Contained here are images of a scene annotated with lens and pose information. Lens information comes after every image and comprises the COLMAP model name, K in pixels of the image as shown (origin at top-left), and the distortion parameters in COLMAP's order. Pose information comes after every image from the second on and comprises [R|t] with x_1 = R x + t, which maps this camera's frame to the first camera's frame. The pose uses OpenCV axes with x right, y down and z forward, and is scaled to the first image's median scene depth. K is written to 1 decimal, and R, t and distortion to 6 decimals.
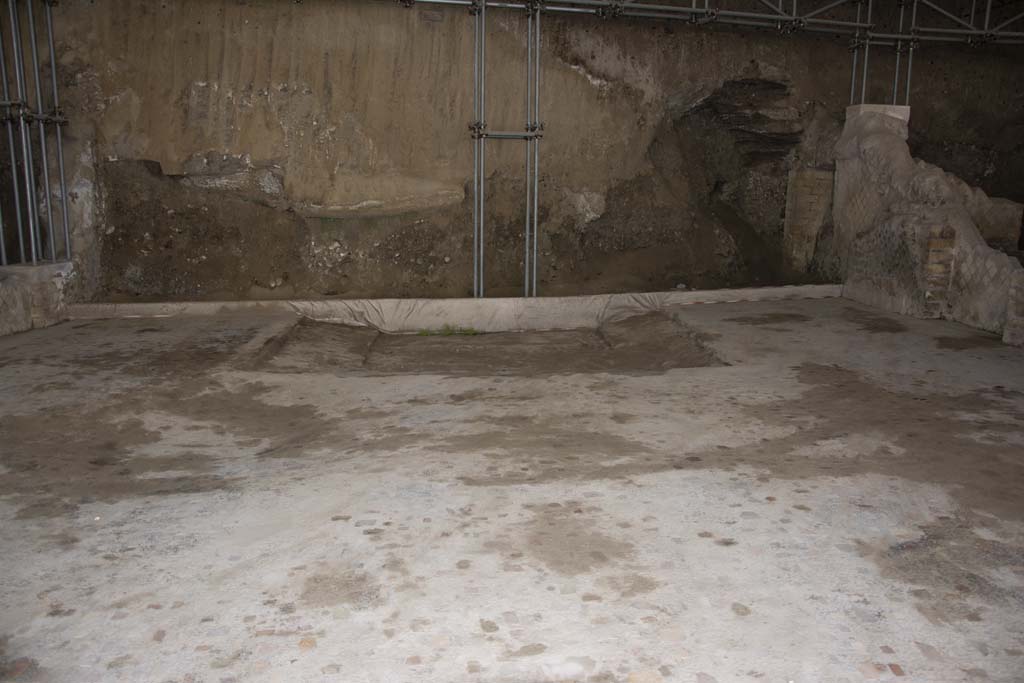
lens RADIAL K [[787.4, 0, 512.0], [0, 787.4, 341.5], [0, 0, 1]] dist [-0.162561, 0.119203]
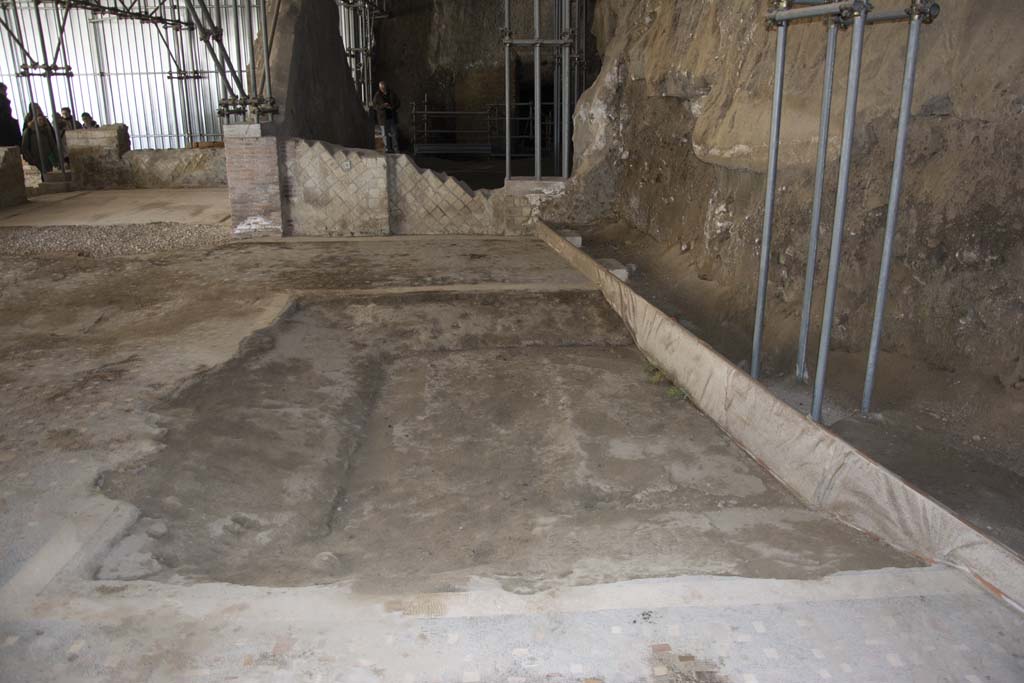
lens RADIAL K [[787.4, 0, 512.0], [0, 787.4, 341.5], [0, 0, 1]] dist [-0.162561, 0.119203]
pose [[0.023124, 0.298638, -0.954086, 0.444389], [-0.190904, 0.938100, 0.289007, -0.178296], [0.981336, 0.175456, 0.078704, 0.811601]]
